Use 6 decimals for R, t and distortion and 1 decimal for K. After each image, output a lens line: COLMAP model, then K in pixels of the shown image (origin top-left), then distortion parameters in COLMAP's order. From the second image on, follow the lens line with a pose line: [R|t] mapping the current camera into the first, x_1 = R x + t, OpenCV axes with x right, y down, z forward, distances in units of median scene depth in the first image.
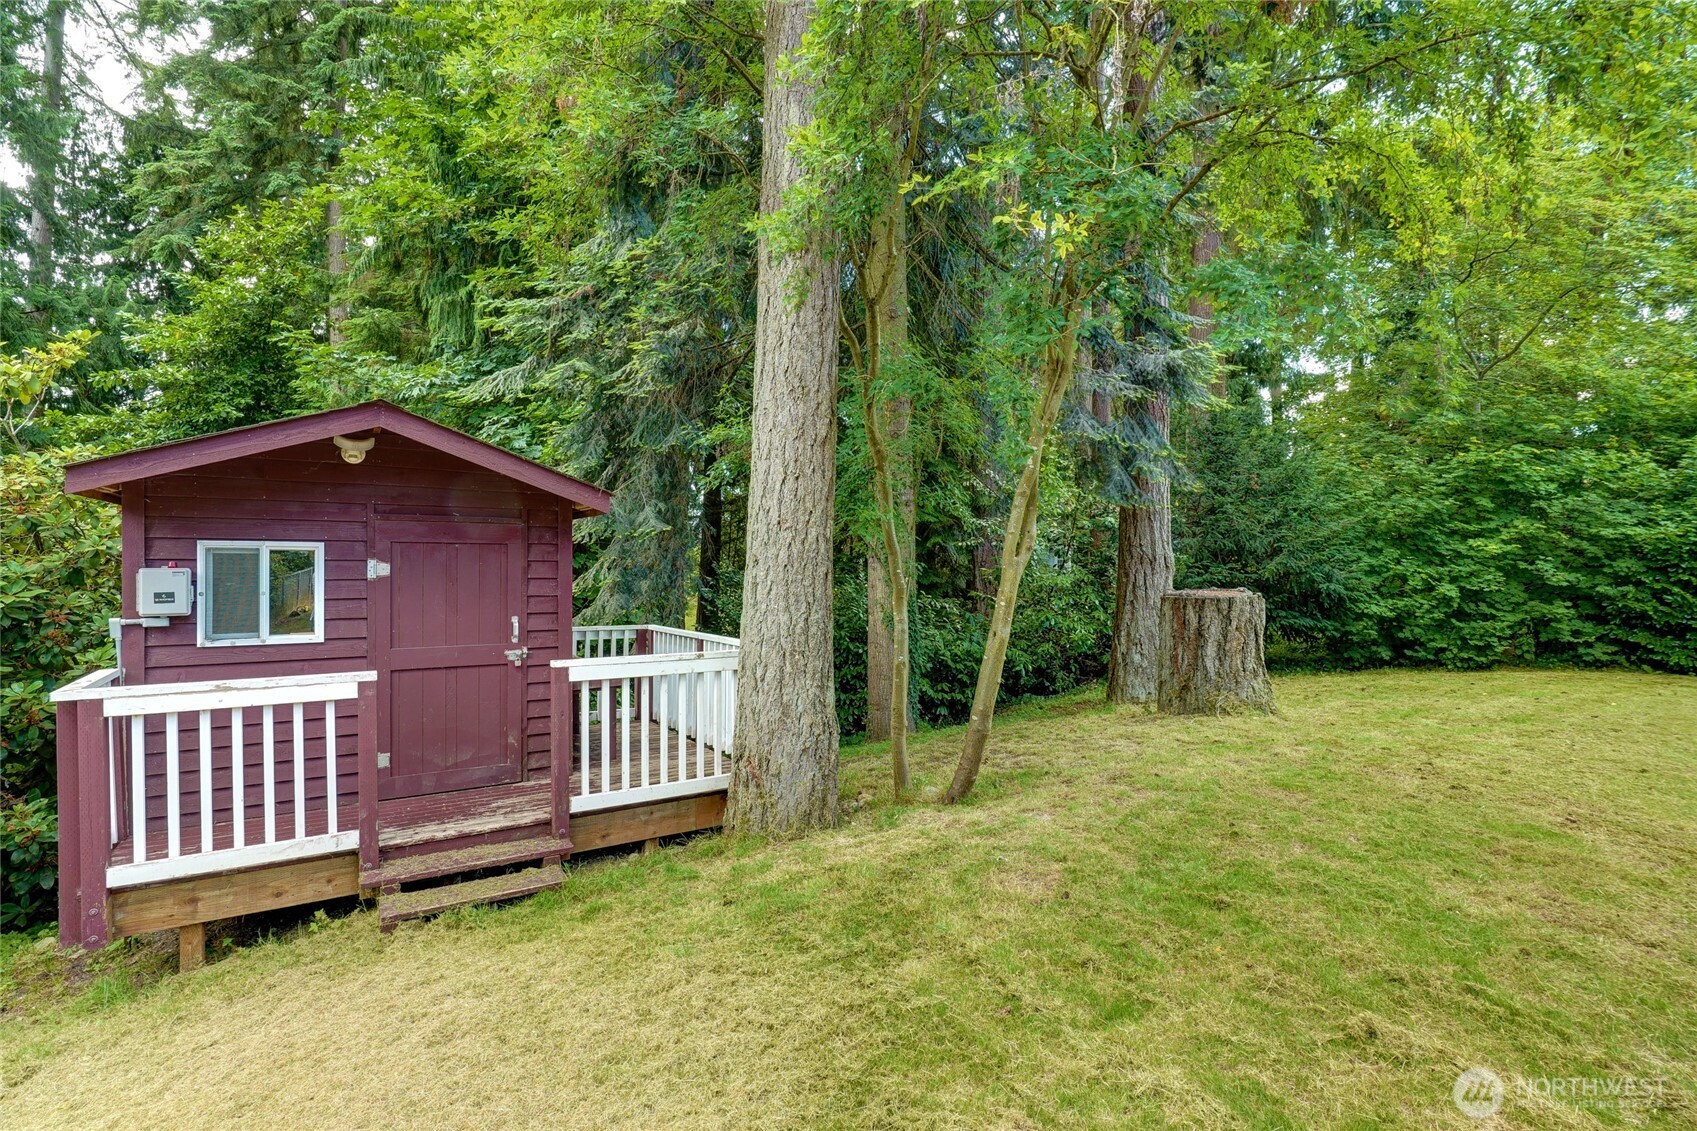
lens RADIAL K [[778.9, 0, 848.5], [0, 778.9, 565.5], [0, 0, 1]] dist [-0.023278, 0.006449]
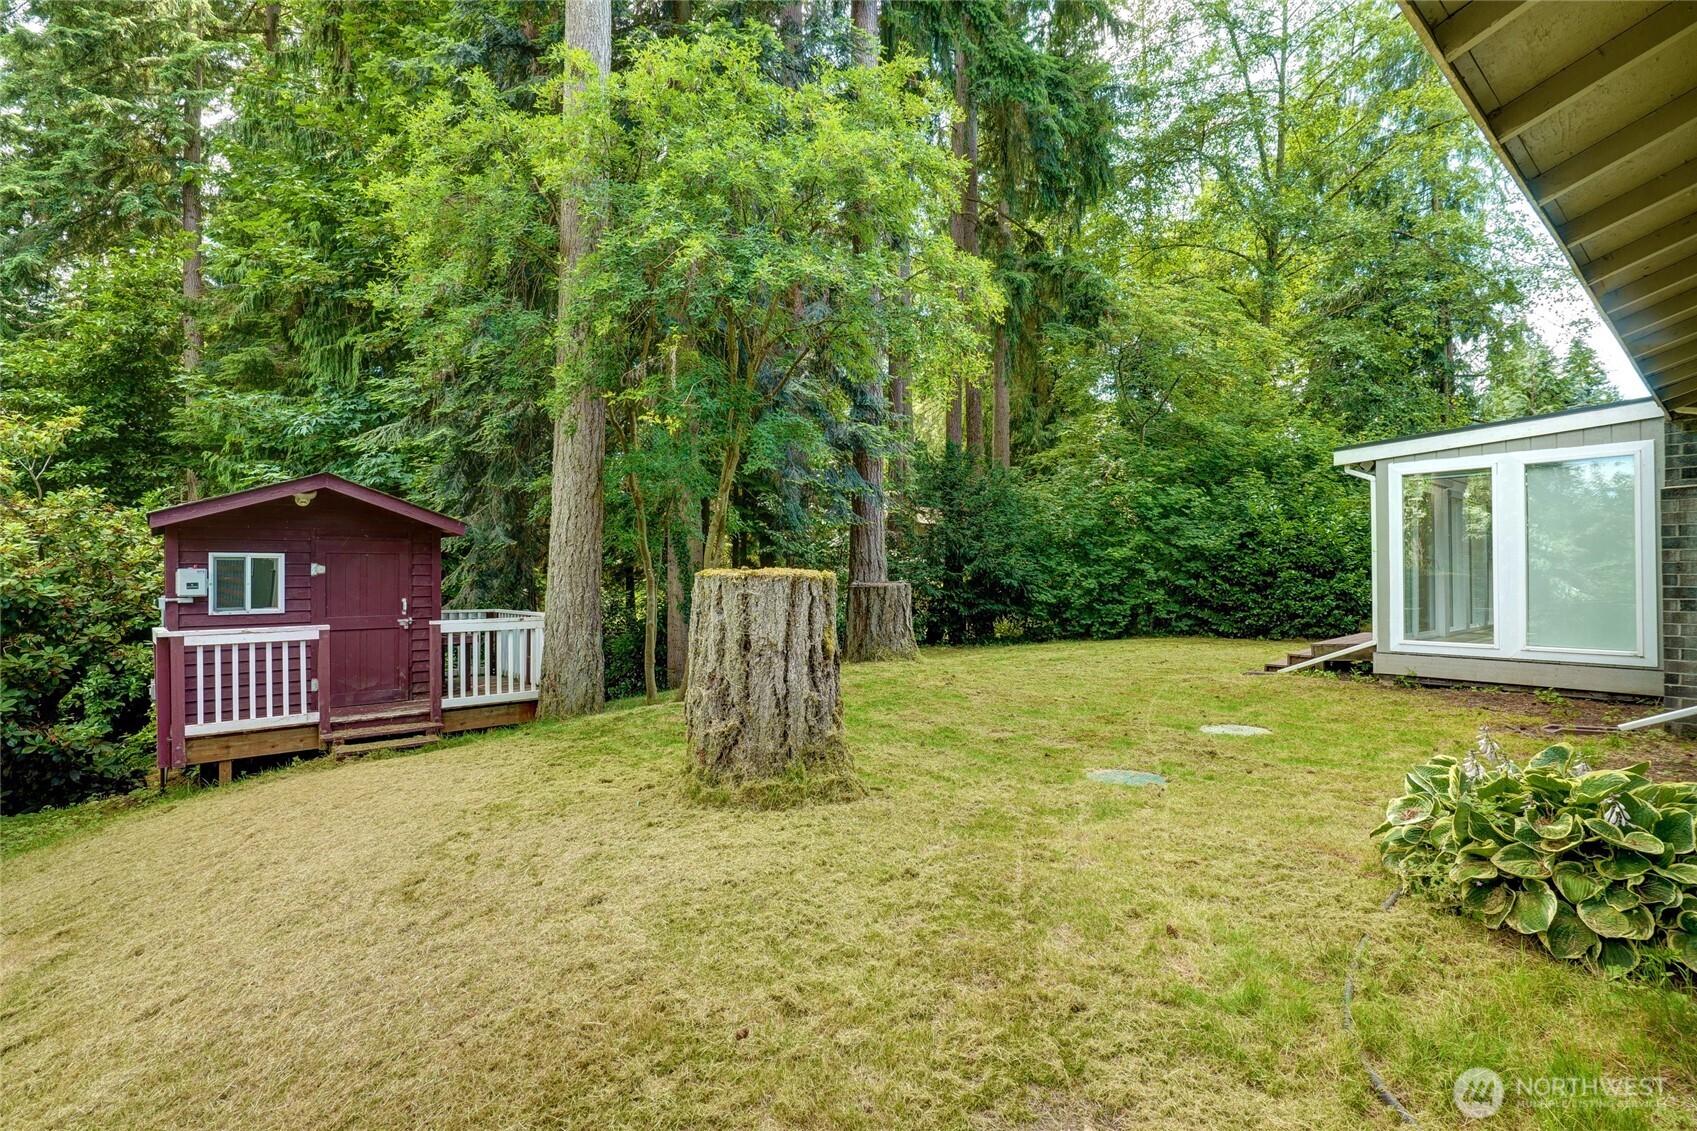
lens RADIAL K [[778.9, 0, 848.5], [0, 778.9, 565.5], [0, 0, 1]] dist [-0.023278, 0.006449]
pose [[0.988237, -0.004067, 0.152878, 0.247236], [0.005060, 0.999969, -0.006106, 0.011386], [-0.152849, 0.006807, 0.988226, -0.759201]]
